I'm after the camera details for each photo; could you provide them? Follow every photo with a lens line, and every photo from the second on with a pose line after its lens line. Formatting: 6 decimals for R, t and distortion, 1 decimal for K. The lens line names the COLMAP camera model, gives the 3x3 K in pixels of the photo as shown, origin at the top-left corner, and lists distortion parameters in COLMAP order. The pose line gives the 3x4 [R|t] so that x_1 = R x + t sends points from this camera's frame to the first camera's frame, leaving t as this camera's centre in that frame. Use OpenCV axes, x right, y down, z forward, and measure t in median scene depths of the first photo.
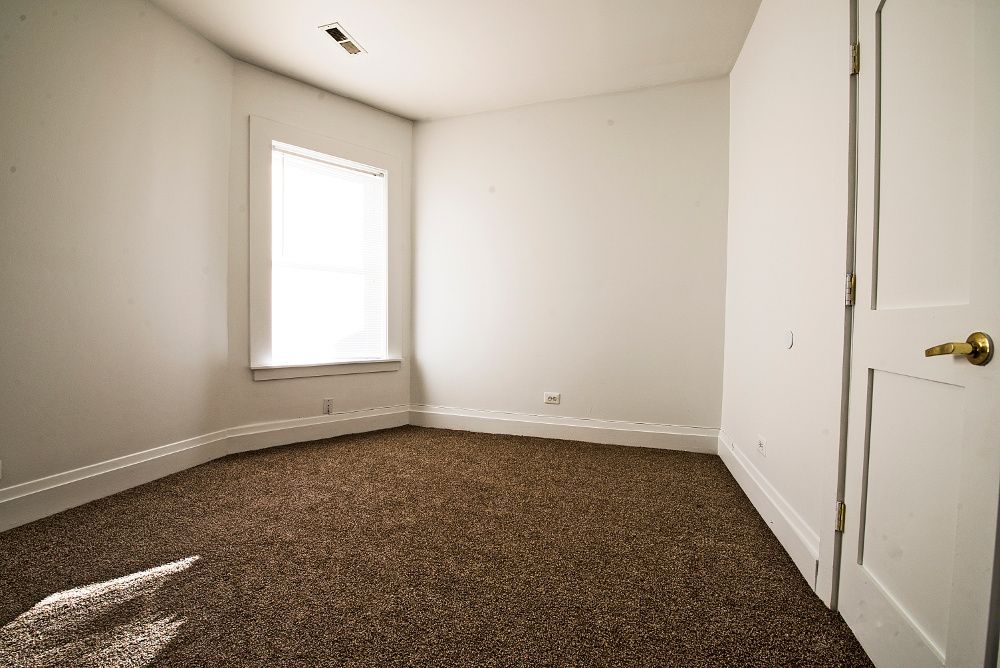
lens RADIAL K [[399.0, 0, 496.4], [0, 399.0, 333.0], [0, 0, 1]] dist [-0.016848, -0.001986]
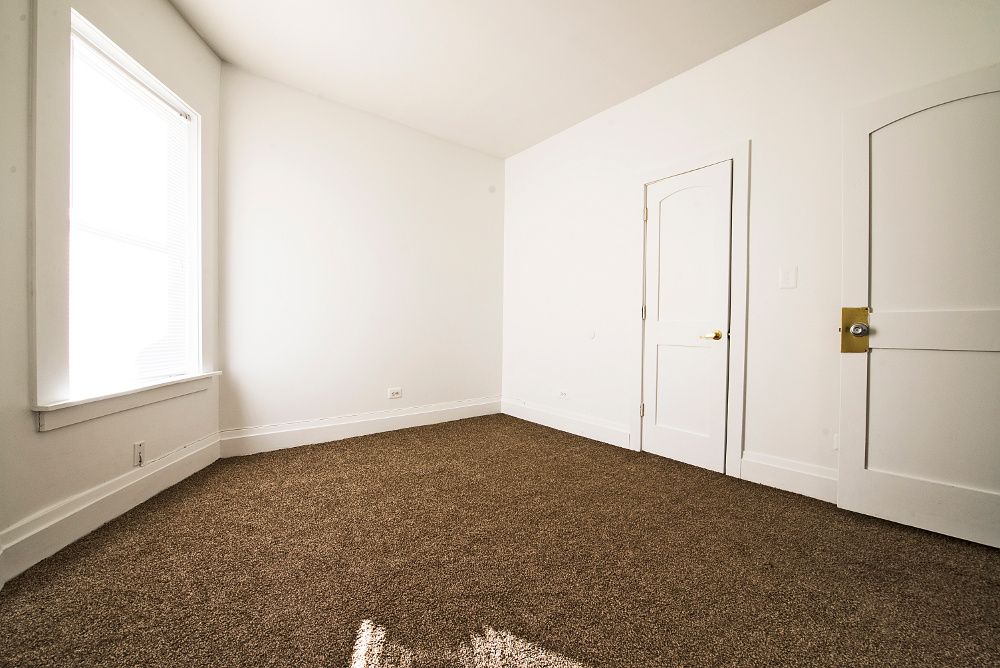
lens RADIAL K [[399.0, 0, 496.4], [0, 399.0, 333.0], [0, 0, 1]] dist [-0.016848, -0.001986]
pose [[0.555084, -0.017967, 0.831600, -0.638686], [0.018025, 0.999792, 0.009570, -0.007622], [-0.831599, 0.009678, 0.555292, 0.166764]]
